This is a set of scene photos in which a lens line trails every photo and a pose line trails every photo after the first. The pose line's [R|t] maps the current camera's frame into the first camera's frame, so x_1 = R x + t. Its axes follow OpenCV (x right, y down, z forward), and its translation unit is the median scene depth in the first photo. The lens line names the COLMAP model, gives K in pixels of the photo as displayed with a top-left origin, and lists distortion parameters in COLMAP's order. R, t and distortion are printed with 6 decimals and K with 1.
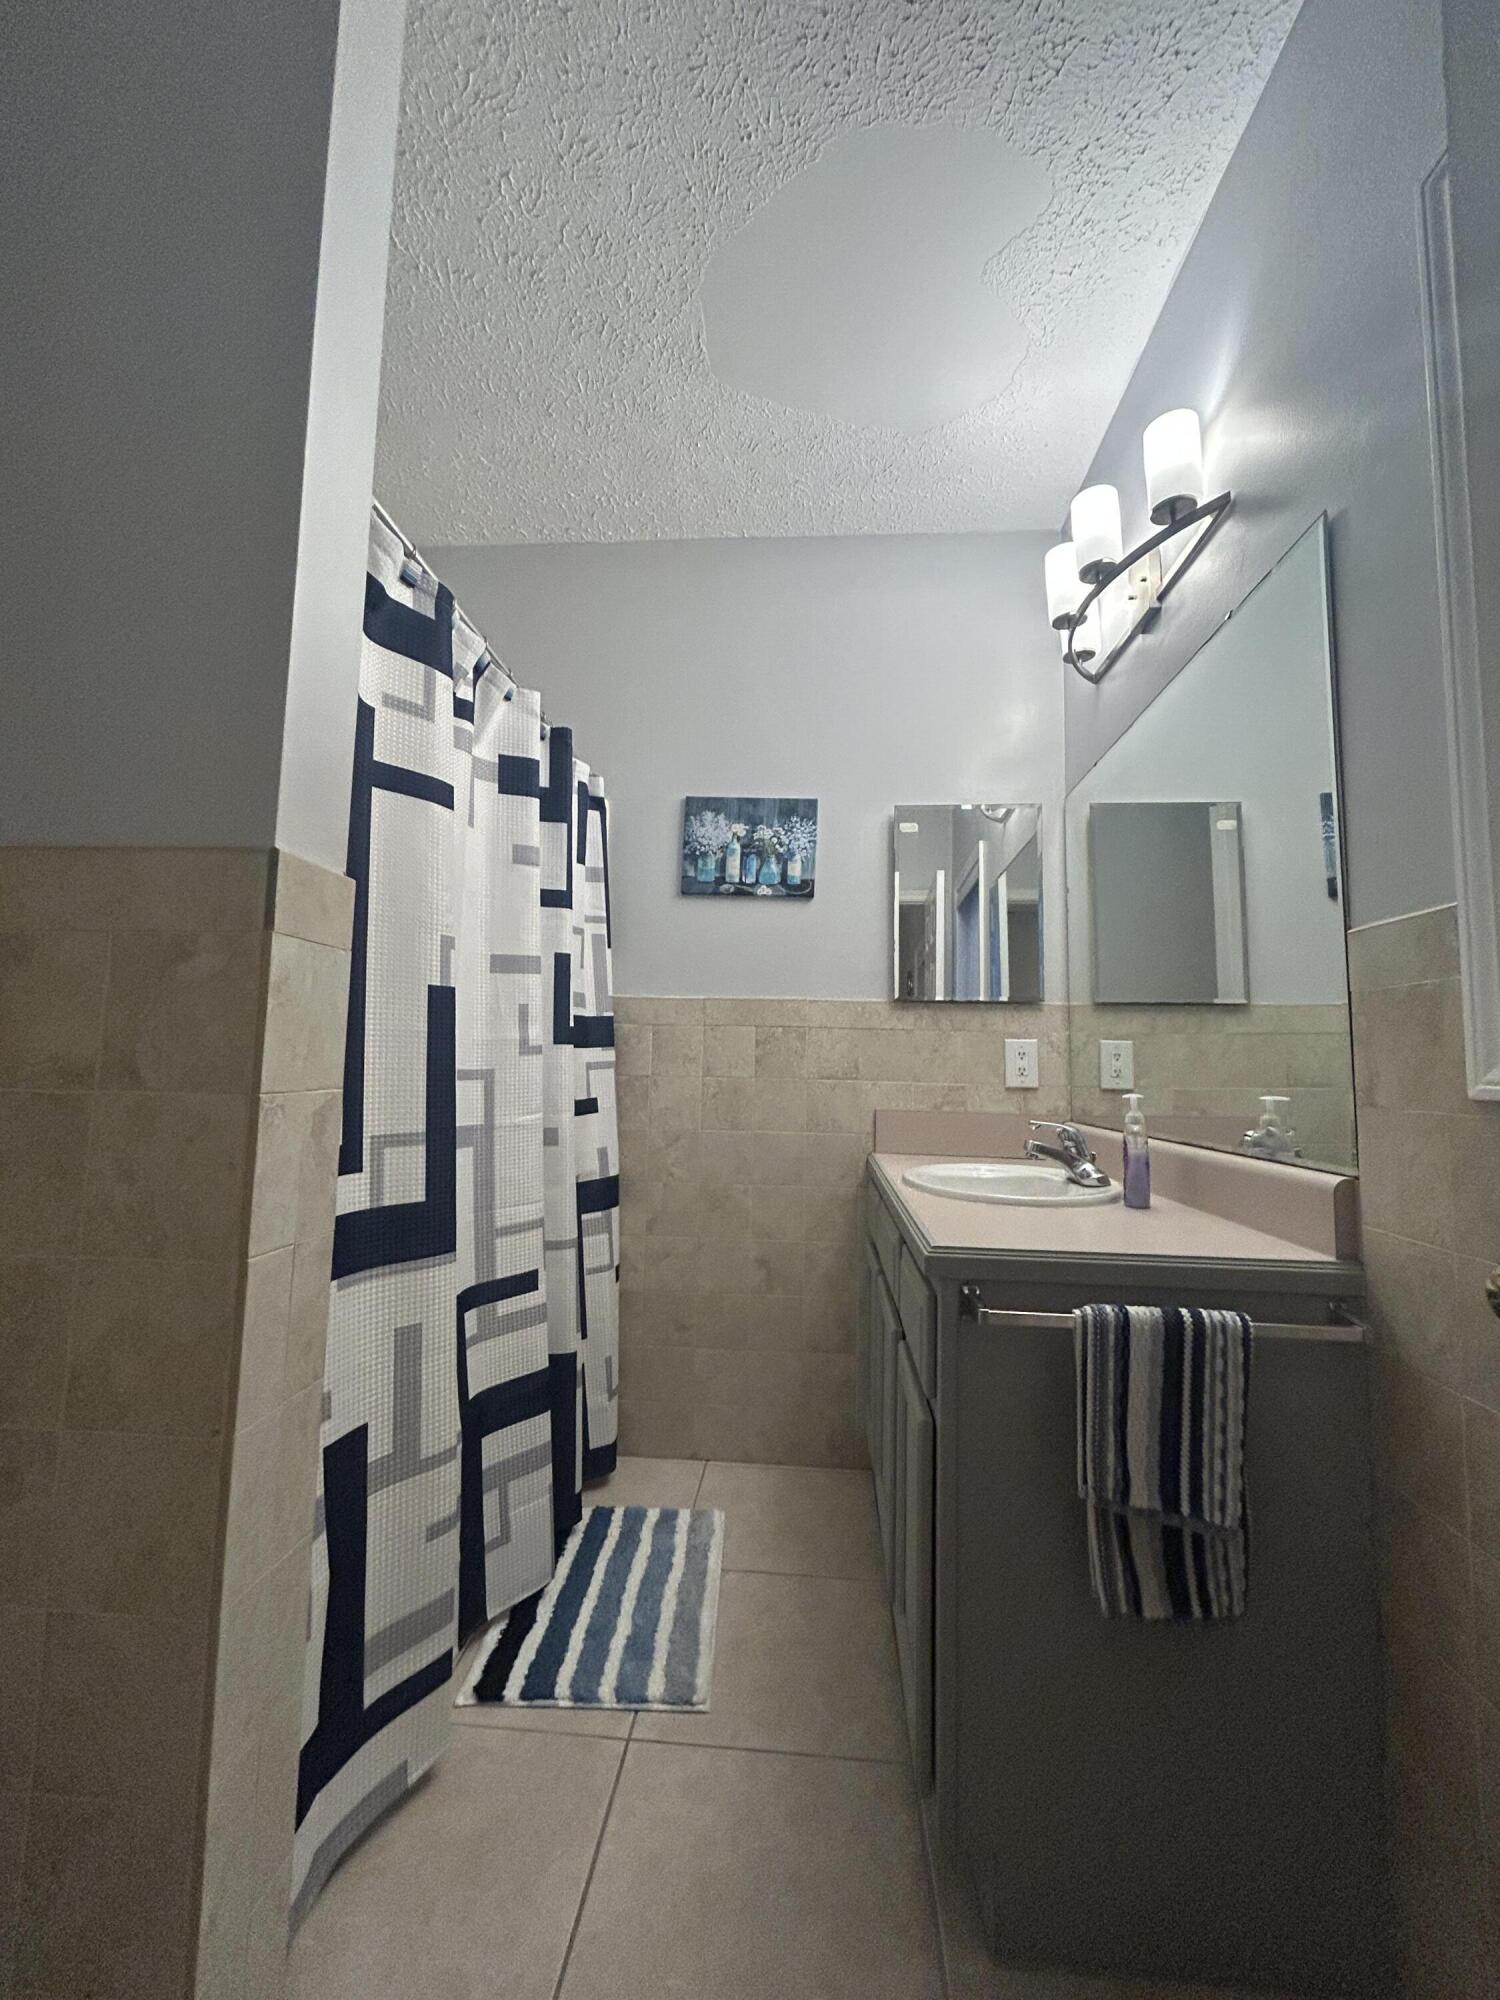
lens RADIAL K [[810.9, 0, 751.2], [0, 810.9, 995.5], [0, 0, 1]] dist [0.000707, 0.000288]
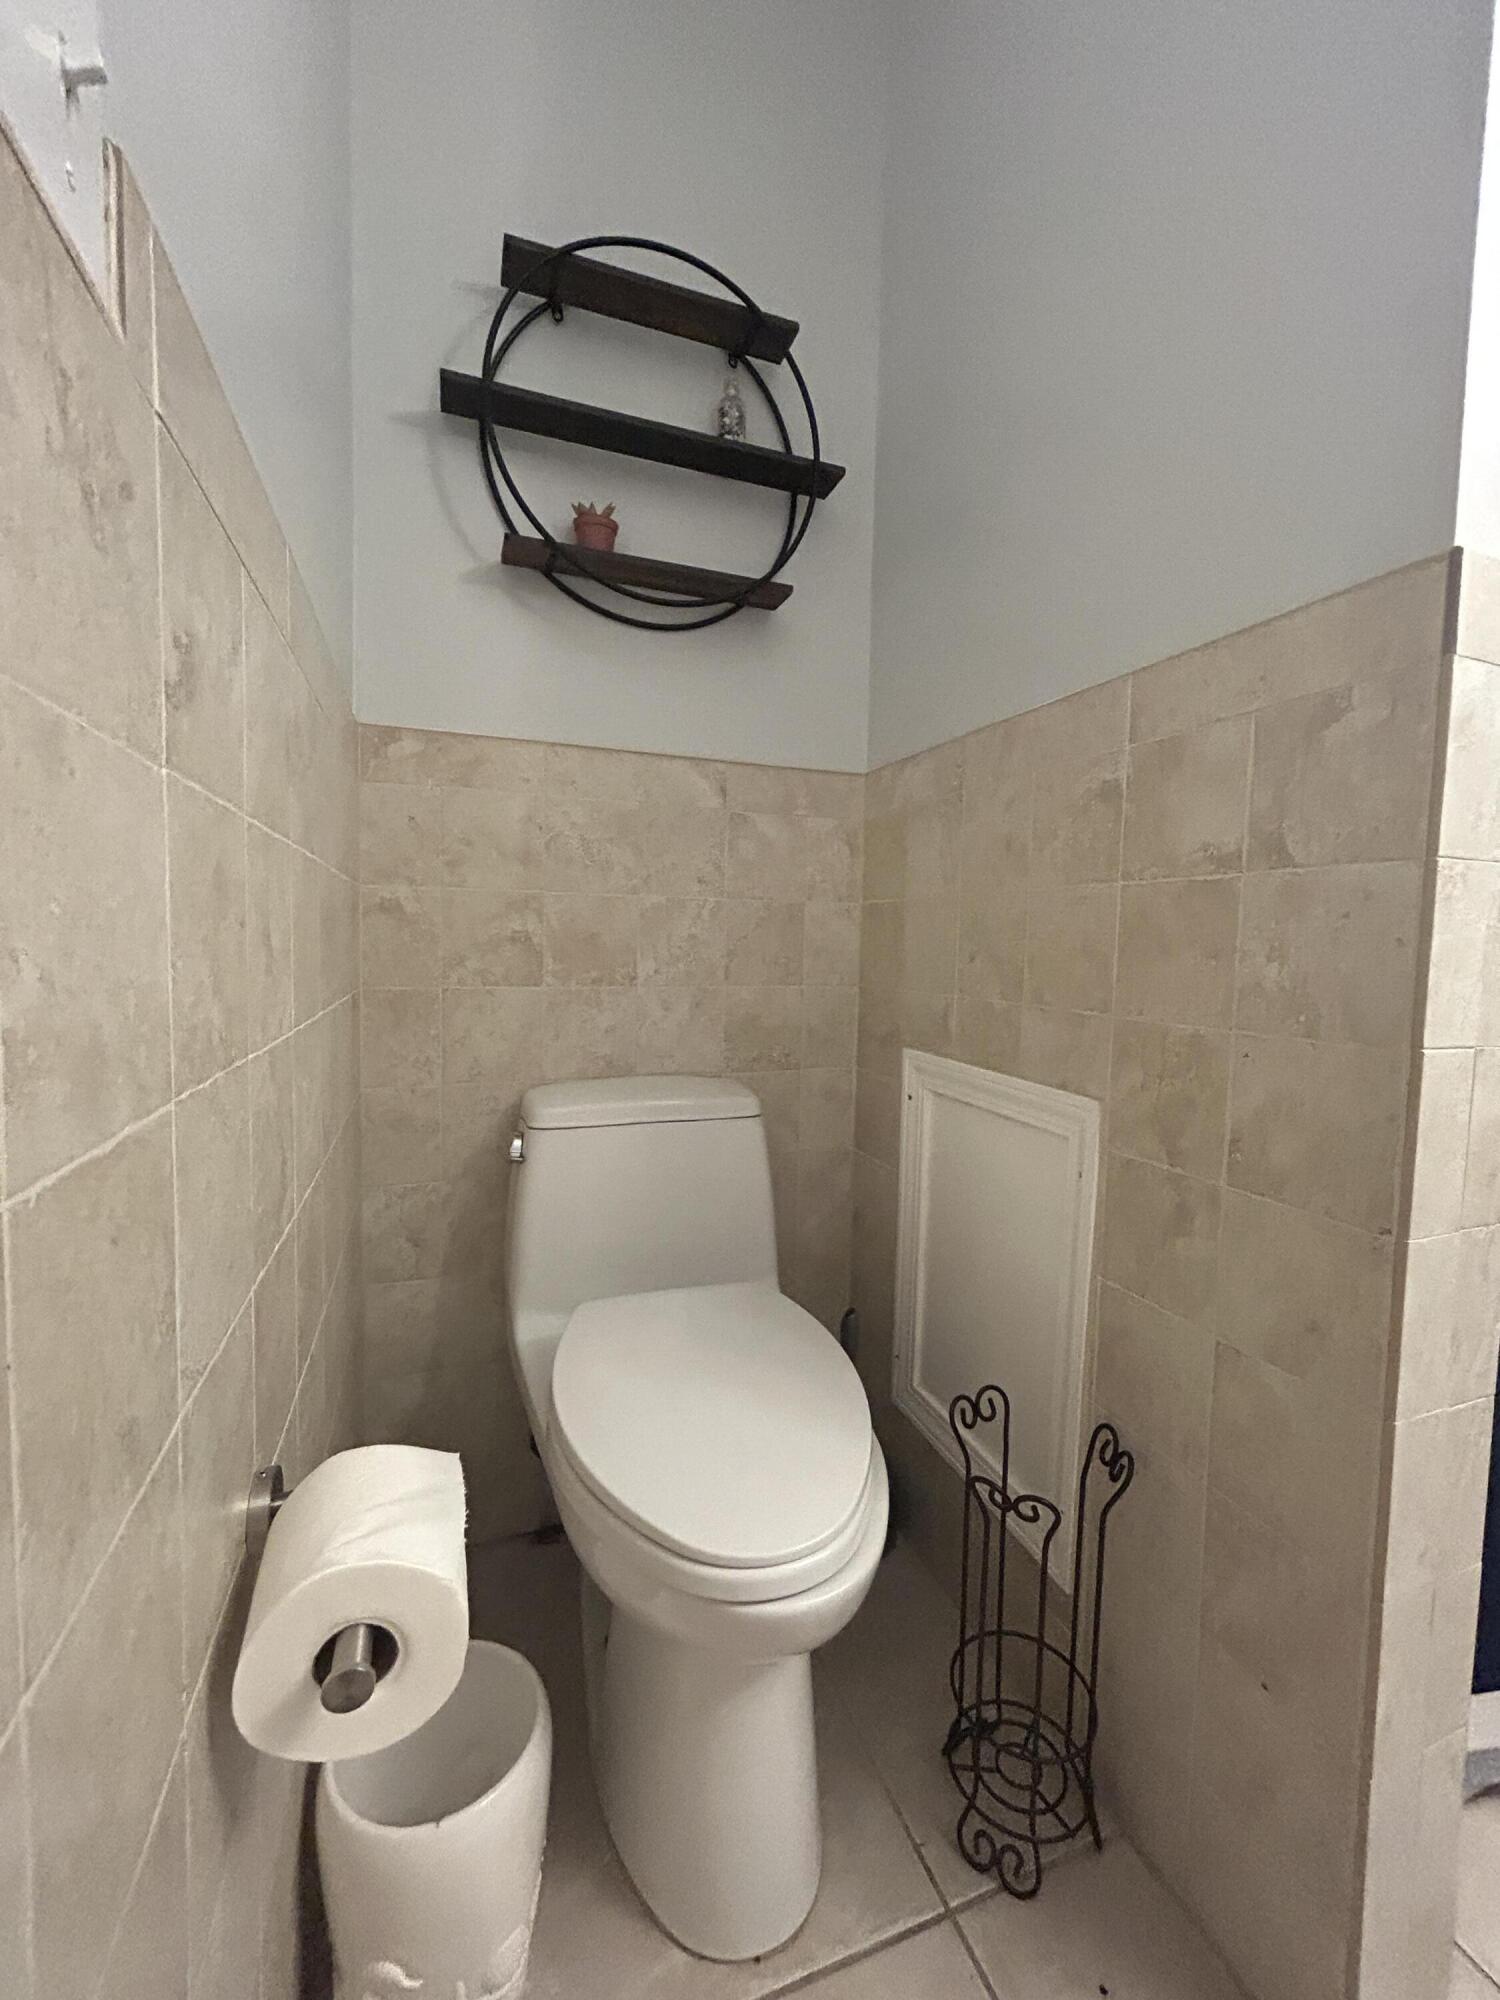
lens RADIAL K [[810.9, 0, 760.8], [0, 810.9, 997.3], [0, 0, 1]] dist [0.000707, 0.000288]
pose [[0.429973, 0.048448, -0.901541, -0.145546], [0.064419, 0.994368, 0.084159, 0.147825], [0.900541, -0.094263, 0.424431, 0.008364]]
